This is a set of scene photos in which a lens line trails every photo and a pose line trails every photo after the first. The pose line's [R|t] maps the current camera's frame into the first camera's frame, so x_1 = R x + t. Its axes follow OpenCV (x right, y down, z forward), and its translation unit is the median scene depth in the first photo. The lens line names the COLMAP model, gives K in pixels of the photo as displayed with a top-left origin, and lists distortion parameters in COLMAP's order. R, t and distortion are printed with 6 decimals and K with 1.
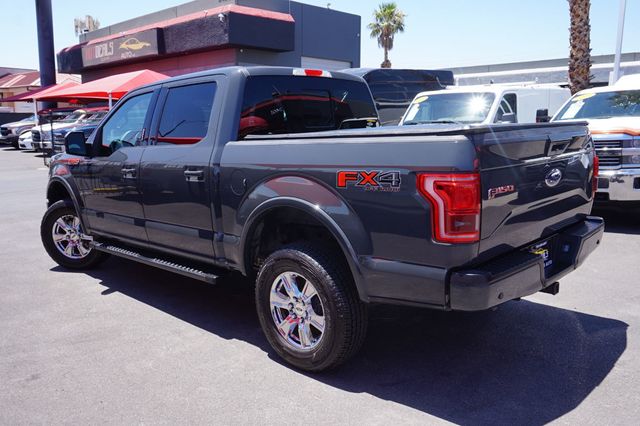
lens RADIAL K [[534.0, 0, 320.8], [0, 534.0, 213.5], [0, 0, 1]] dist [-0.045739, 0.003938]
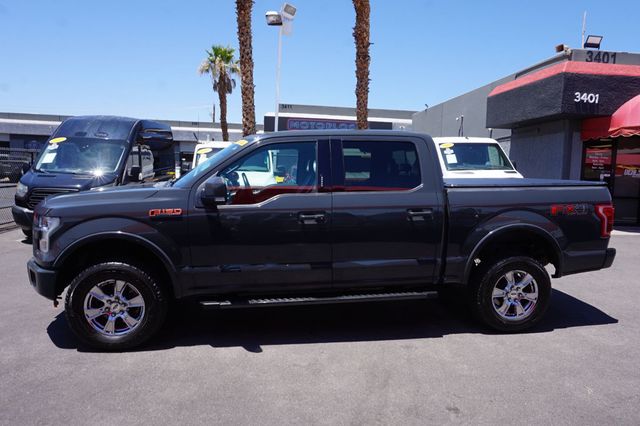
lens RADIAL K [[429.8, 0, 329.2], [0, 429.8, 192.9], [0, 0, 1]] dist [-0.050845, 0.028808]
pose [[0.606397, -0.010552, 0.795092, -1.020308], [0.100102, 0.992970, -0.063167, -0.070130], [-0.788836, 0.117895, 0.603191, 0.467265]]
